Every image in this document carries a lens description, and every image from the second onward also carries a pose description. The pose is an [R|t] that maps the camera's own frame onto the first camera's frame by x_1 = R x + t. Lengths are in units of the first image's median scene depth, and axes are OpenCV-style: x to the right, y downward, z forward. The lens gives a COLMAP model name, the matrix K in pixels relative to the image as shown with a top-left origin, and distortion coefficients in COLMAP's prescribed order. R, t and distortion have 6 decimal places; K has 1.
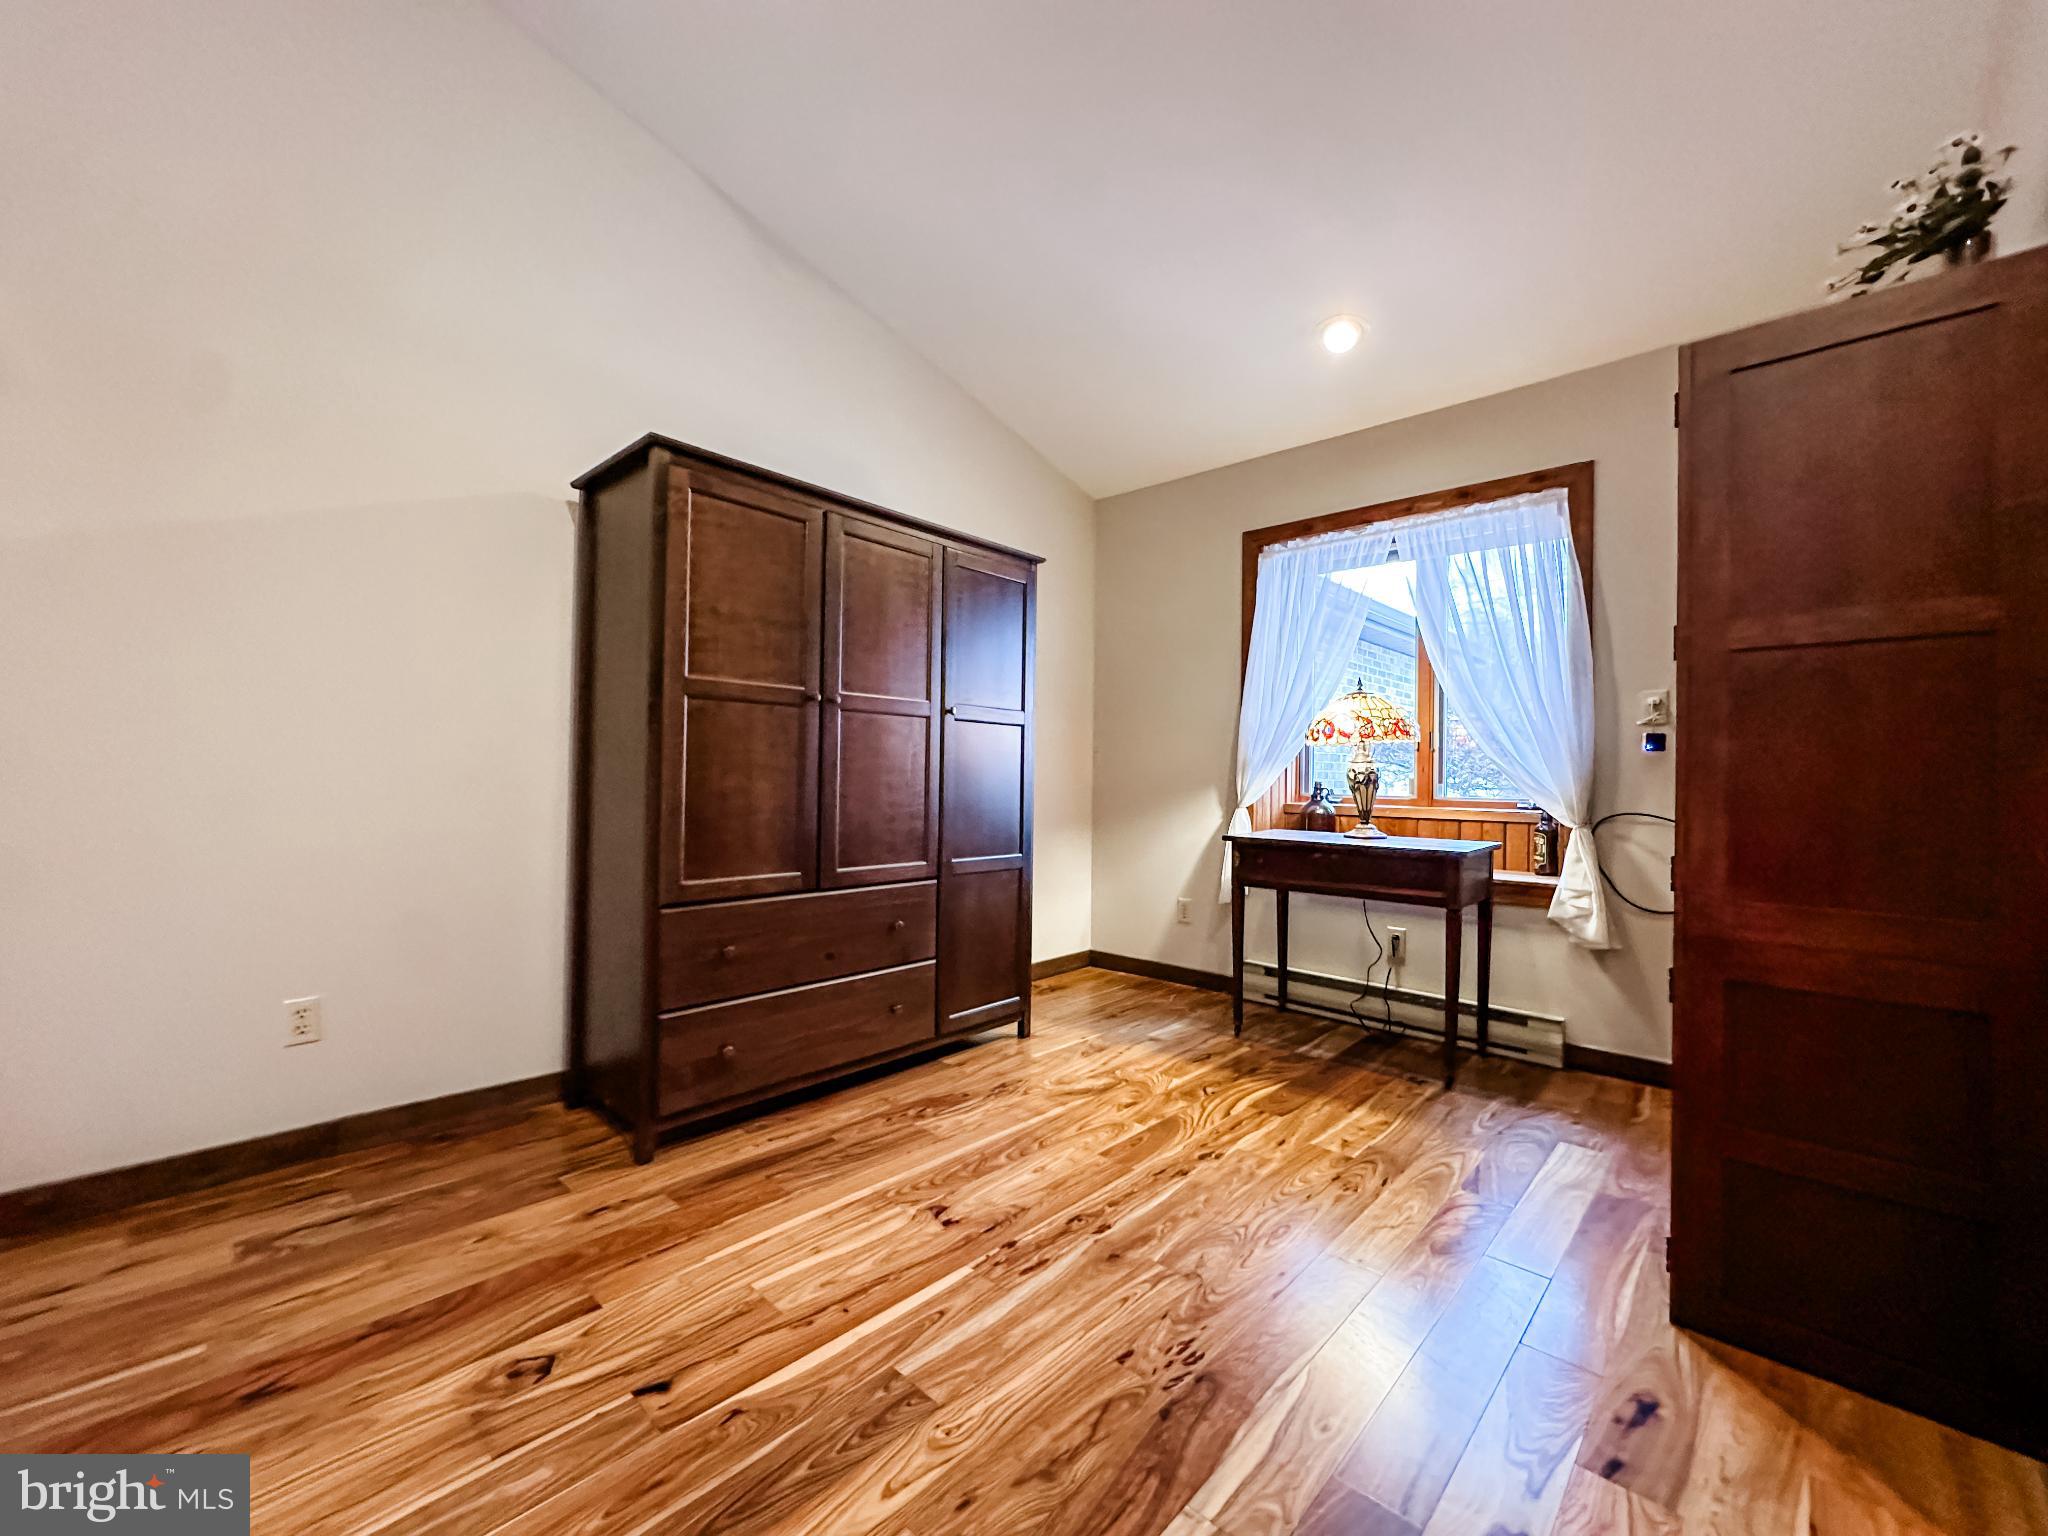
lens RADIAL K [[811.9, 0, 1025.3], [0, 811.9, 767.2], [0, 0, 1]] dist [-0.006934, 0.000586]
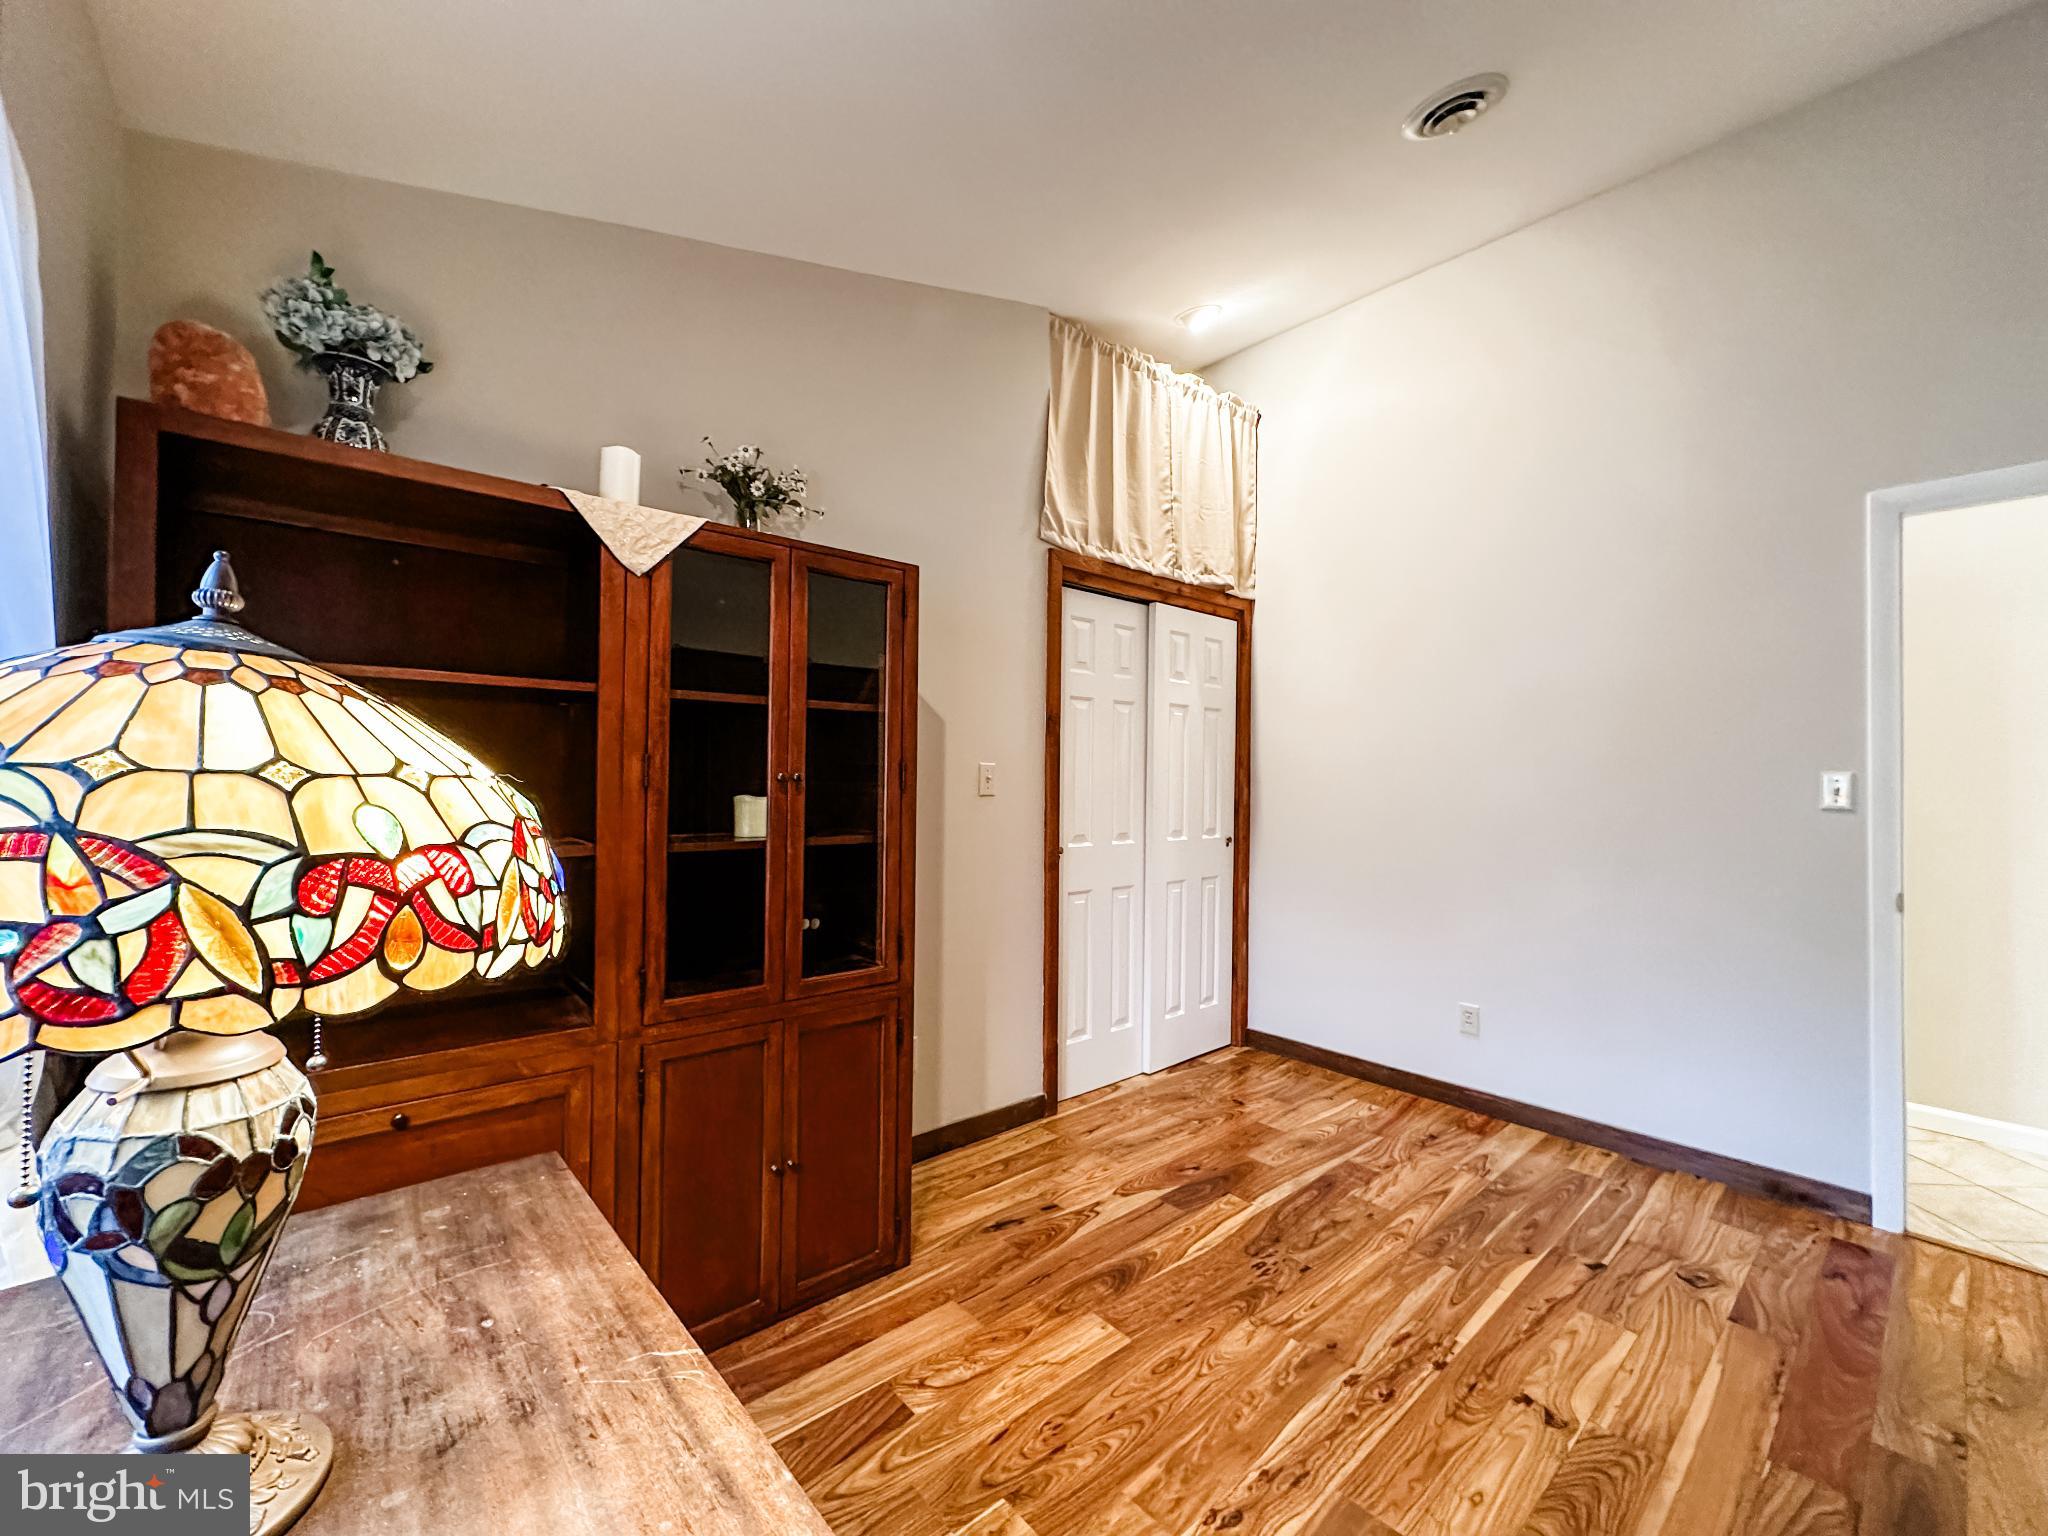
lens RADIAL K [[811.9, 0, 1023.1], [0, 811.9, 770.2], [0, 0, 1]] dist [-0.006934, 0.000586]
pose [[-0.995019, -0.027222, 0.095893, 0.423102], [-0.029038, 0.999423, -0.017603, -0.128151], [-0.095358, -0.020300, -0.995236, 2.060586]]
